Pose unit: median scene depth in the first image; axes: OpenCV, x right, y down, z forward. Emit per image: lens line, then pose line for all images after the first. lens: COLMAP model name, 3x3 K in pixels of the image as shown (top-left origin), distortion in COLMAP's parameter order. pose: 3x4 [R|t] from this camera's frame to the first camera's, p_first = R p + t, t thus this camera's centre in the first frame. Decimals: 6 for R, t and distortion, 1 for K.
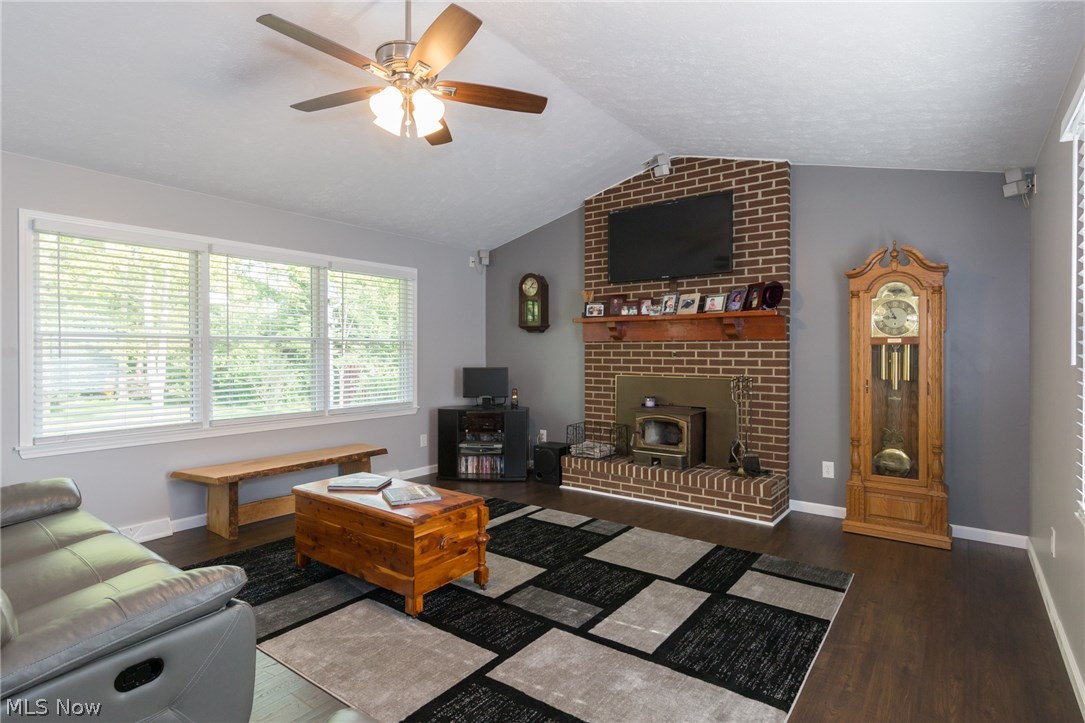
lens RADIAL K [[557.5, 0, 541.0], [0, 557.5, 362.0], [0, 0, 1]] dist [0.000320, 0.000044]
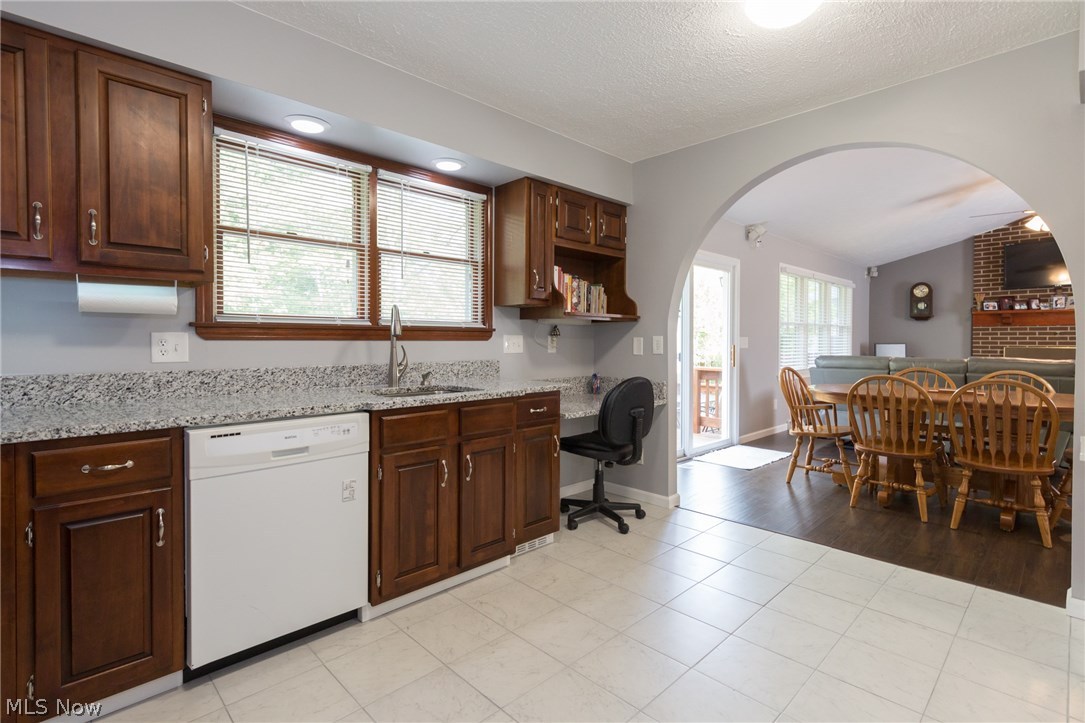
lens RADIAL K [[522.9, 0, 542.4], [0, 522.9, 347.7], [0, 0, 1]] dist [-0.001758, 0.000029]
pose [[0.988344, -0.003225, -0.152203, -0.967888], [0.003833, 0.999986, 0.003700, 0.014995], [0.152189, -0.004240, 0.988342, -0.682189]]
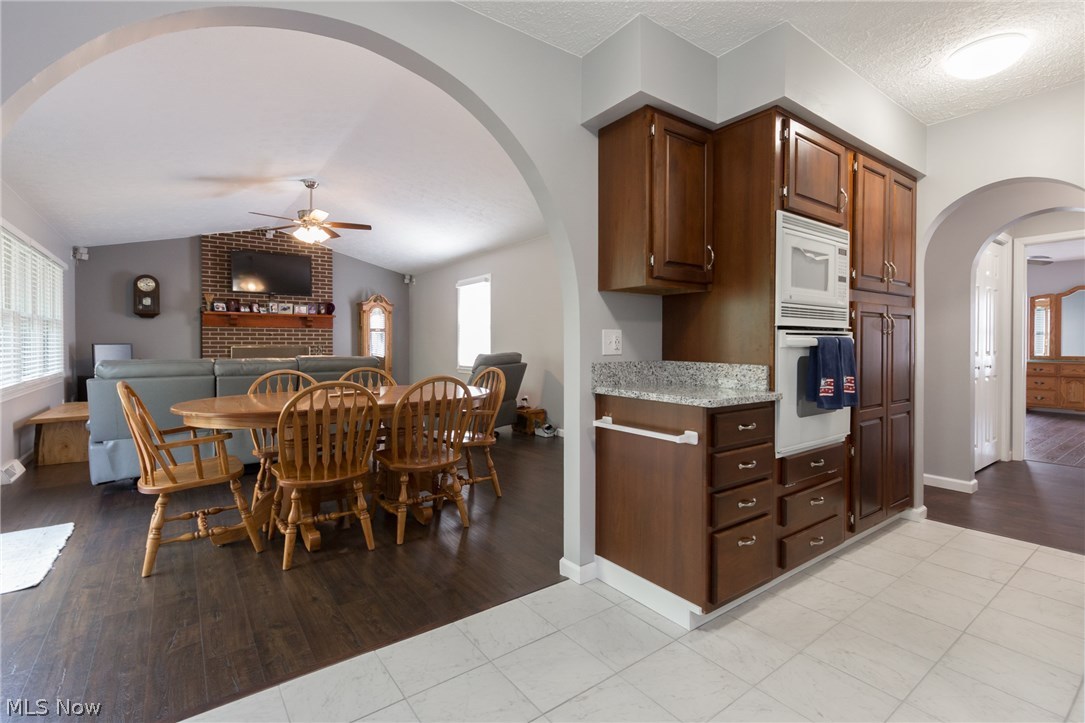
lens RADIAL K [[485.3, 0, 539.3], [0, 485.3, 351.9], [0, 0, 1]] dist [-0.000120, -0.000074]
pose [[0.283691, -0.024435, 0.958604, -1.033361], [0.010494, 0.999695, 0.022377, 0.016487], [-0.958858, 0.003712, 0.283861, -0.303075]]
